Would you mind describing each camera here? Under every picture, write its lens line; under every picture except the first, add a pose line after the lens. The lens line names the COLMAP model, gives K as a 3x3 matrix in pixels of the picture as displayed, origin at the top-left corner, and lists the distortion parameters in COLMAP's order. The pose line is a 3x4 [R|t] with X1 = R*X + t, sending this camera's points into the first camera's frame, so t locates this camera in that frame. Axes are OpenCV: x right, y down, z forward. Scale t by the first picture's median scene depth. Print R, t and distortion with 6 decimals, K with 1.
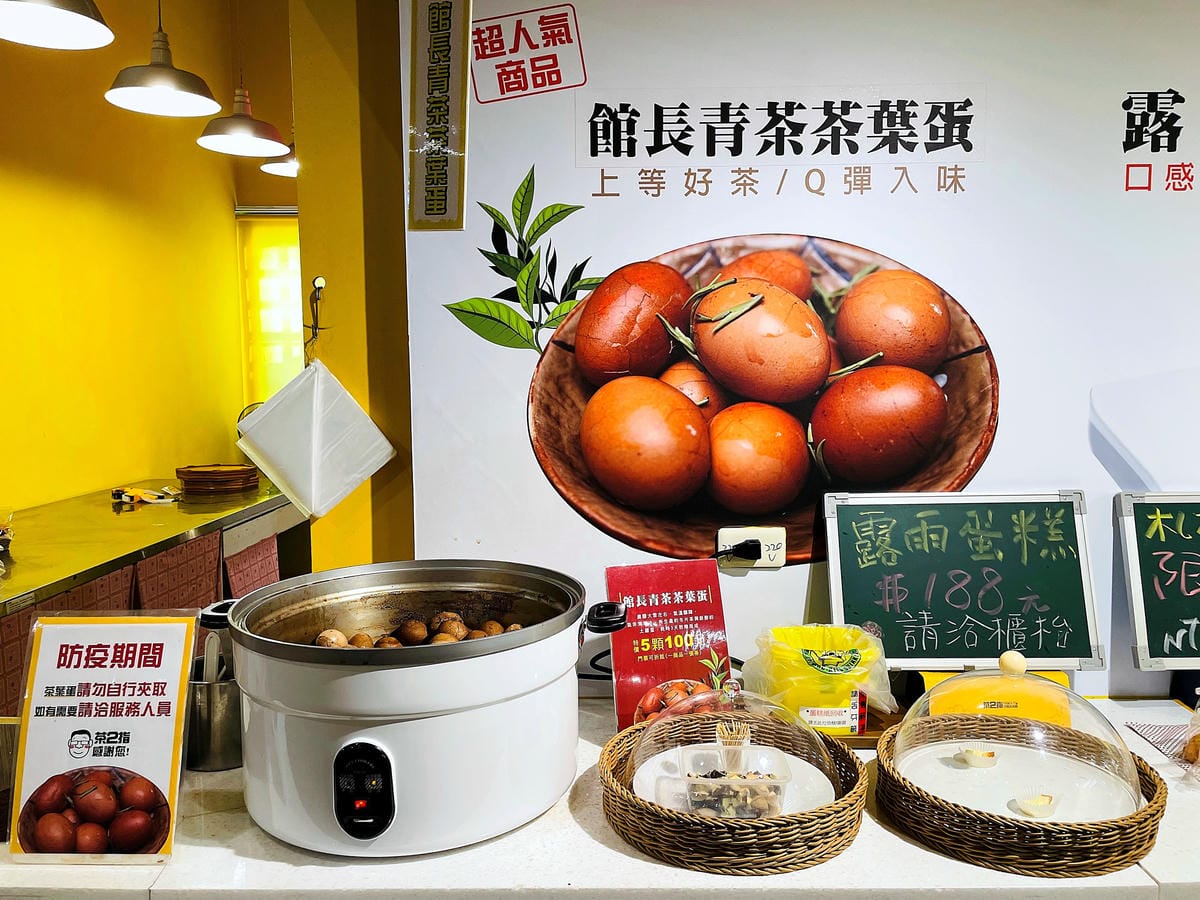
lens RADIAL K [[872.4, 0, 600.0], [0, 872.4, 450.0], [0, 0, 1]] dist [0.058830, -0.075275]
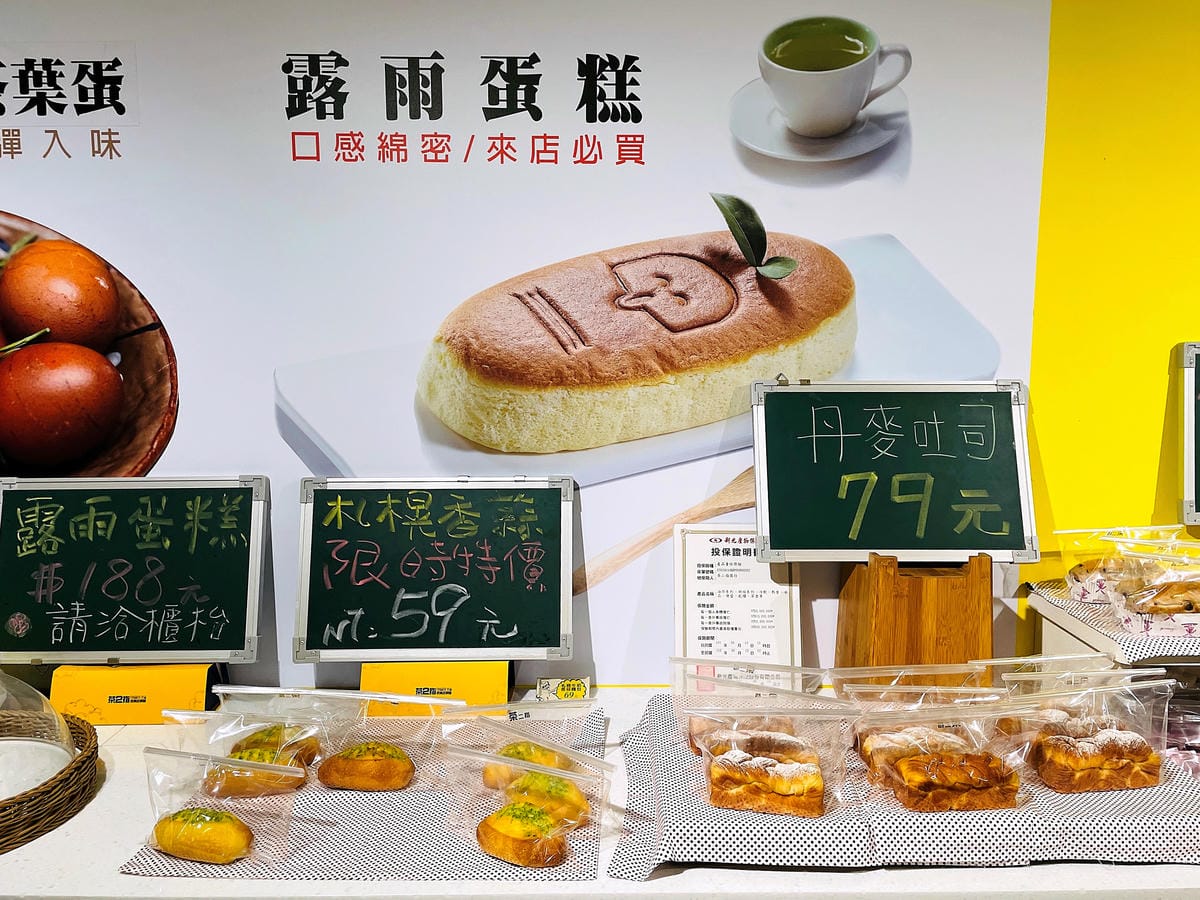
lens RADIAL K [[872.4, 0, 600.0], [0, 872.4, 450.0], [0, 0, 1]] dist [0.058830, -0.075275]
pose [[0.999471, 0.007164, 0.031720, 0.891018], [-0.008259, 0.999370, 0.034525, -0.018655], [-0.031453, -0.034769, 0.998900, 0.034132]]
